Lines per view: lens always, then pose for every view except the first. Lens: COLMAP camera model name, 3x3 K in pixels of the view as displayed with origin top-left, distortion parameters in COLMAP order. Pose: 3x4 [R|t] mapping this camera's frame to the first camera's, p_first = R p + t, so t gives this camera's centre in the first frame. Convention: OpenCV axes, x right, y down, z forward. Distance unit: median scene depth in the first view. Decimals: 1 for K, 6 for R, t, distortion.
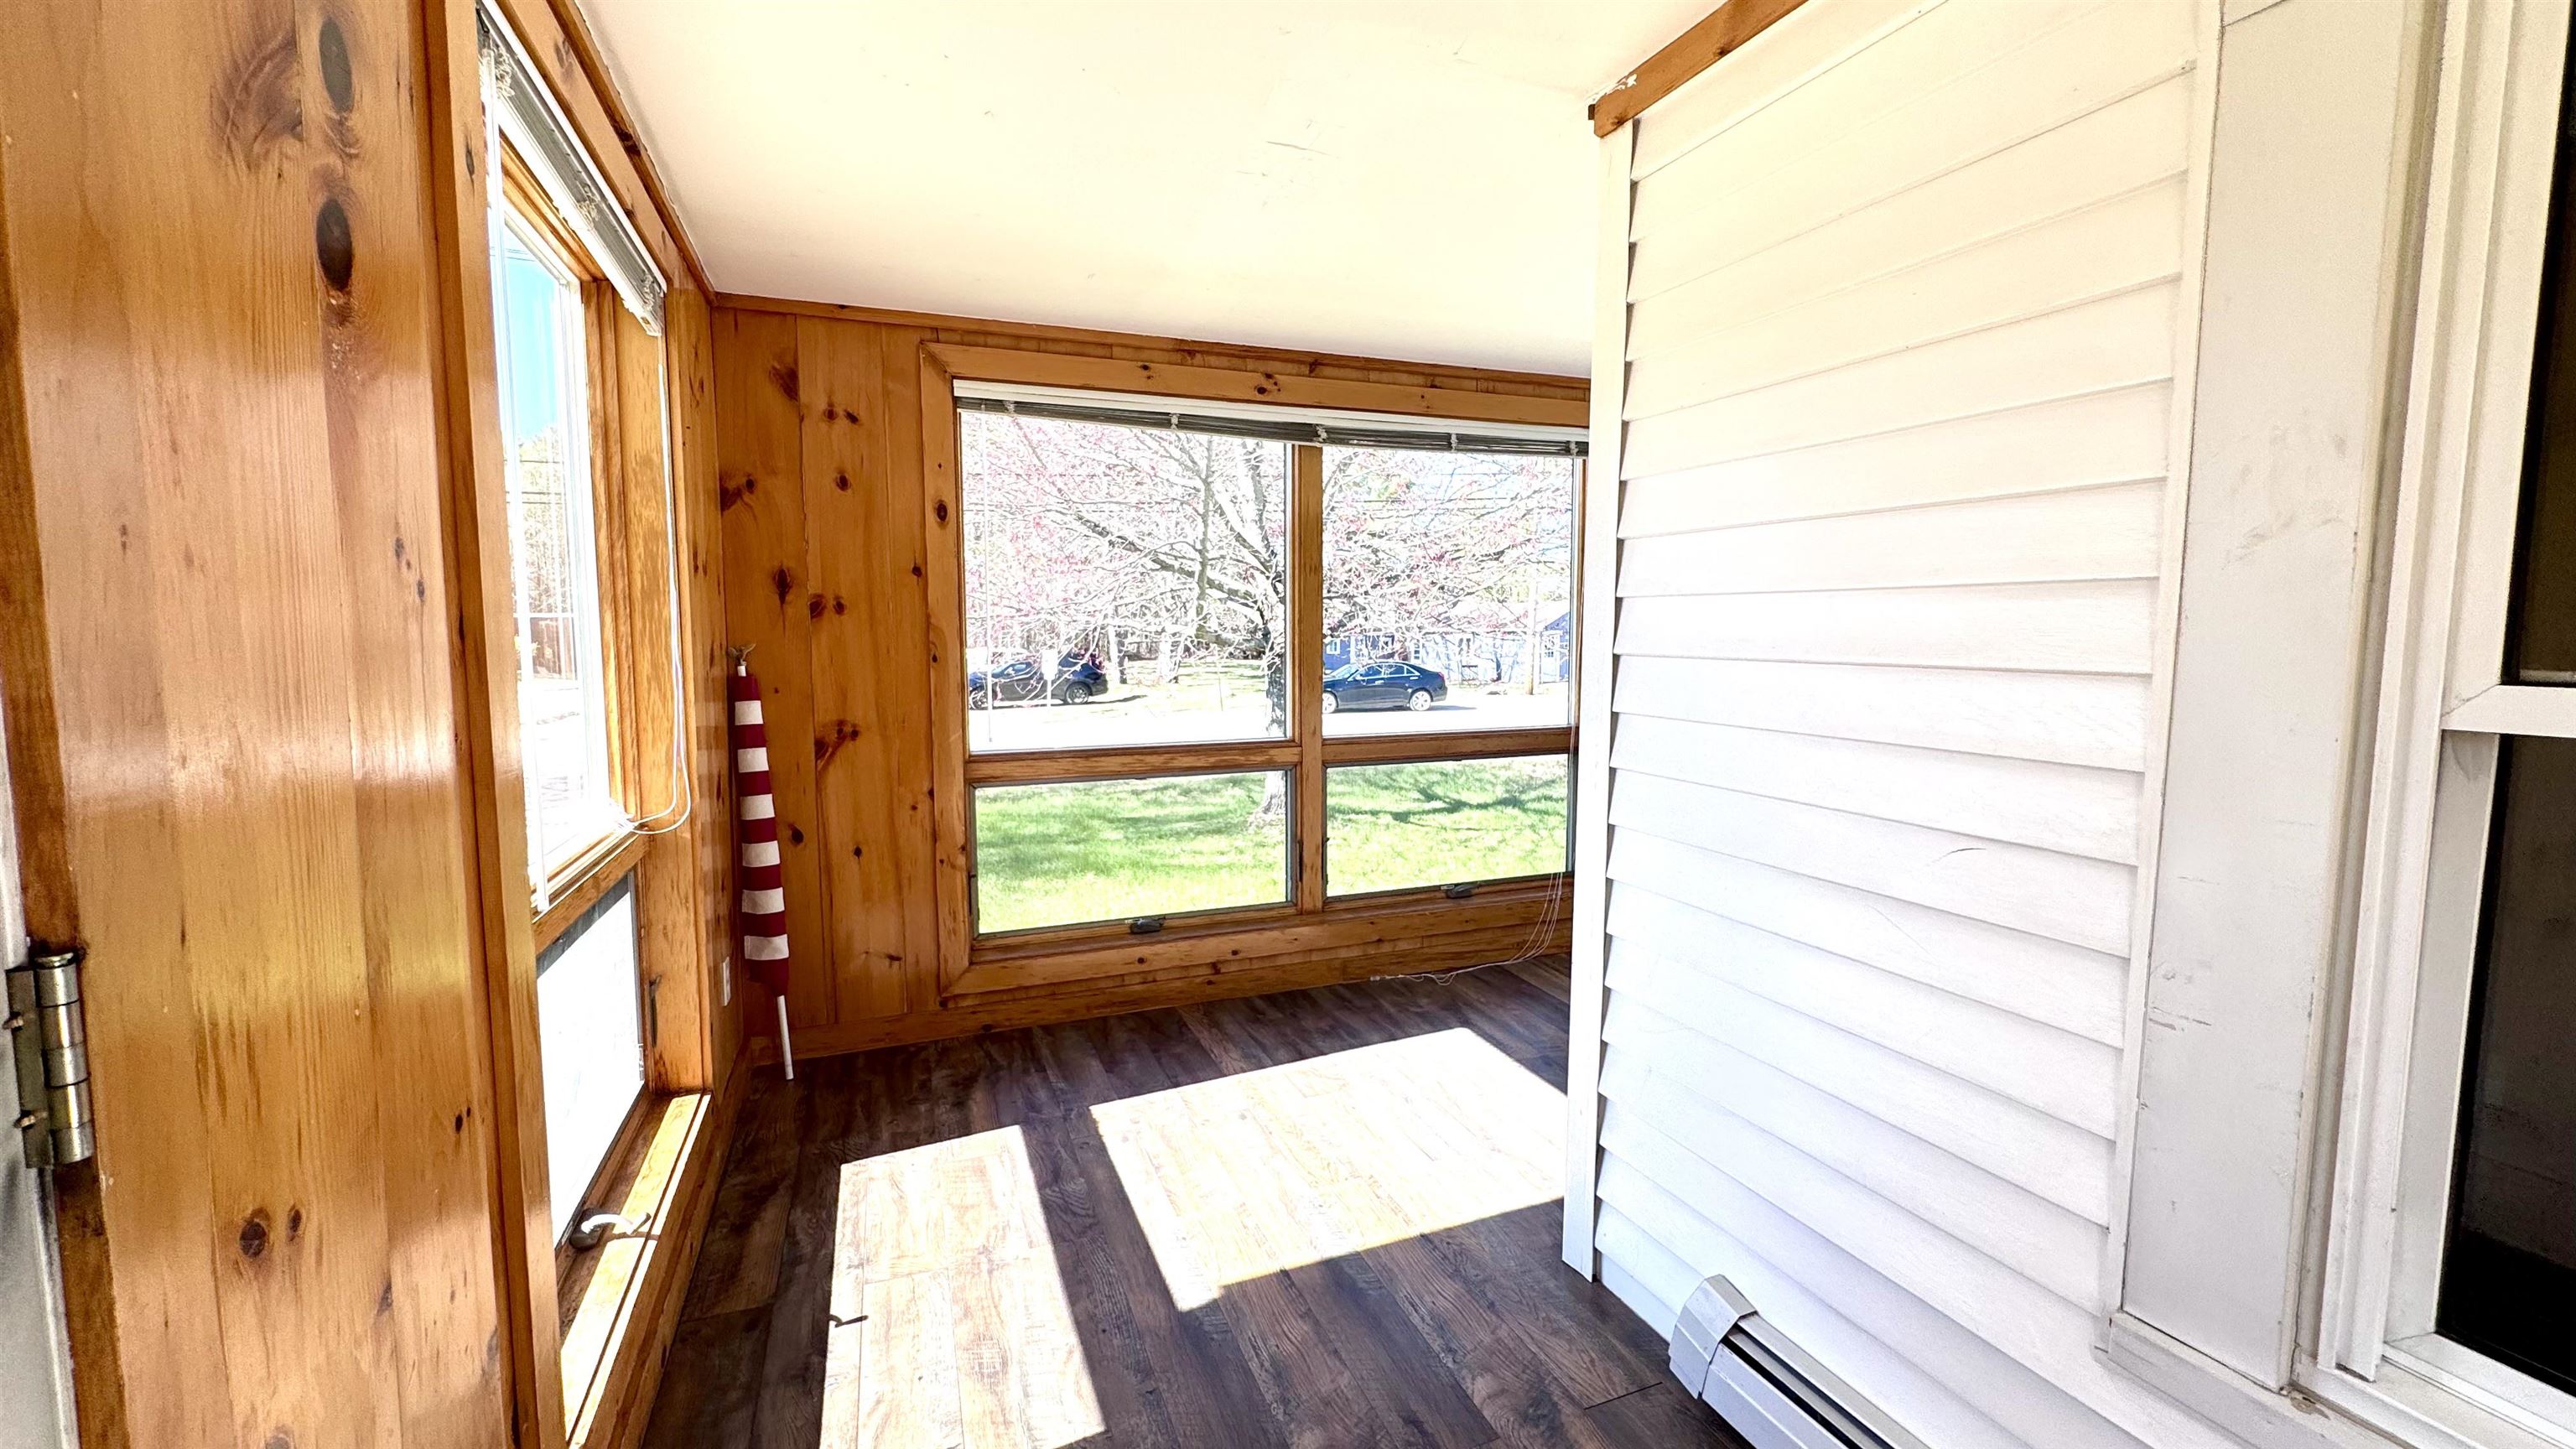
lens RADIAL K [[1030.5, 0, 1286.1], [0, 1030.5, 715.2], [0, 0, 1]] dist [-0.002775, 0.000553]
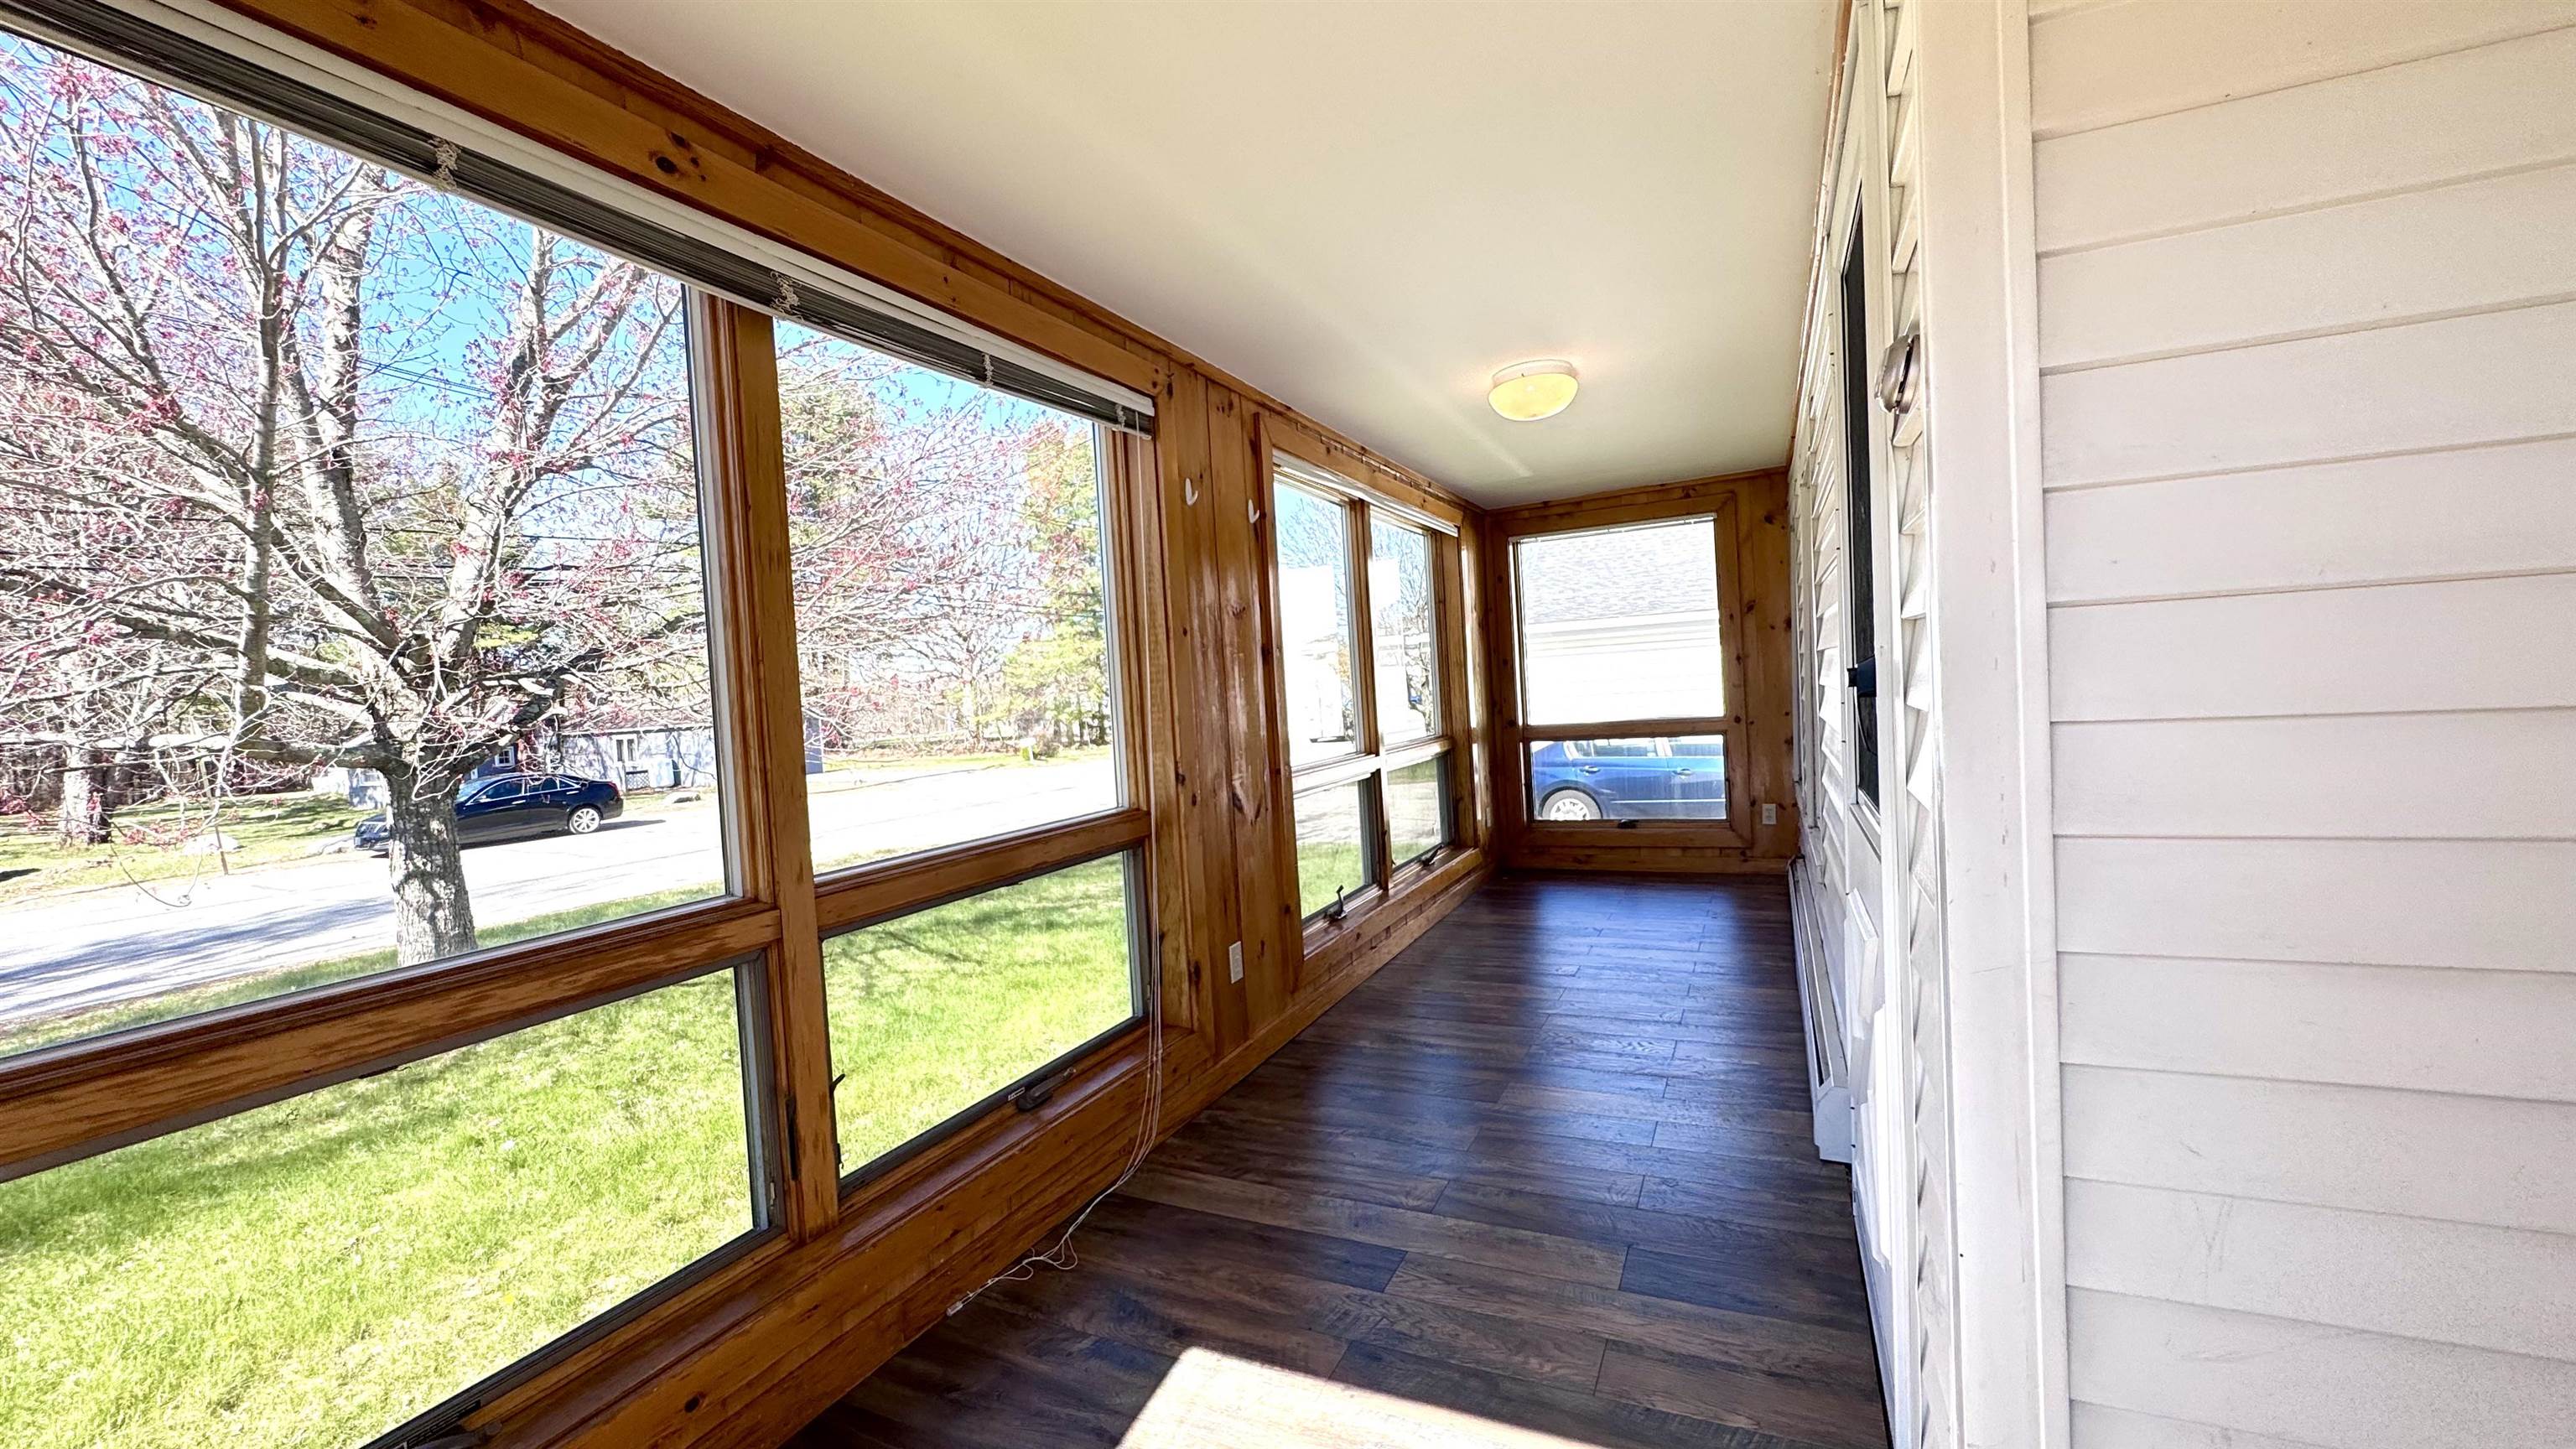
lens RADIAL K [[1030.5, 0, 1286.1], [0, 1030.5, 715.2], [0, 0, 1]] dist [-0.002775, 0.000553]
pose [[0.722729, -0.058329, 0.688665, -0.142358], [0.116015, 0.992532, -0.037688, -0.014765], [-0.681324, 0.107134, 0.724099, 0.448090]]
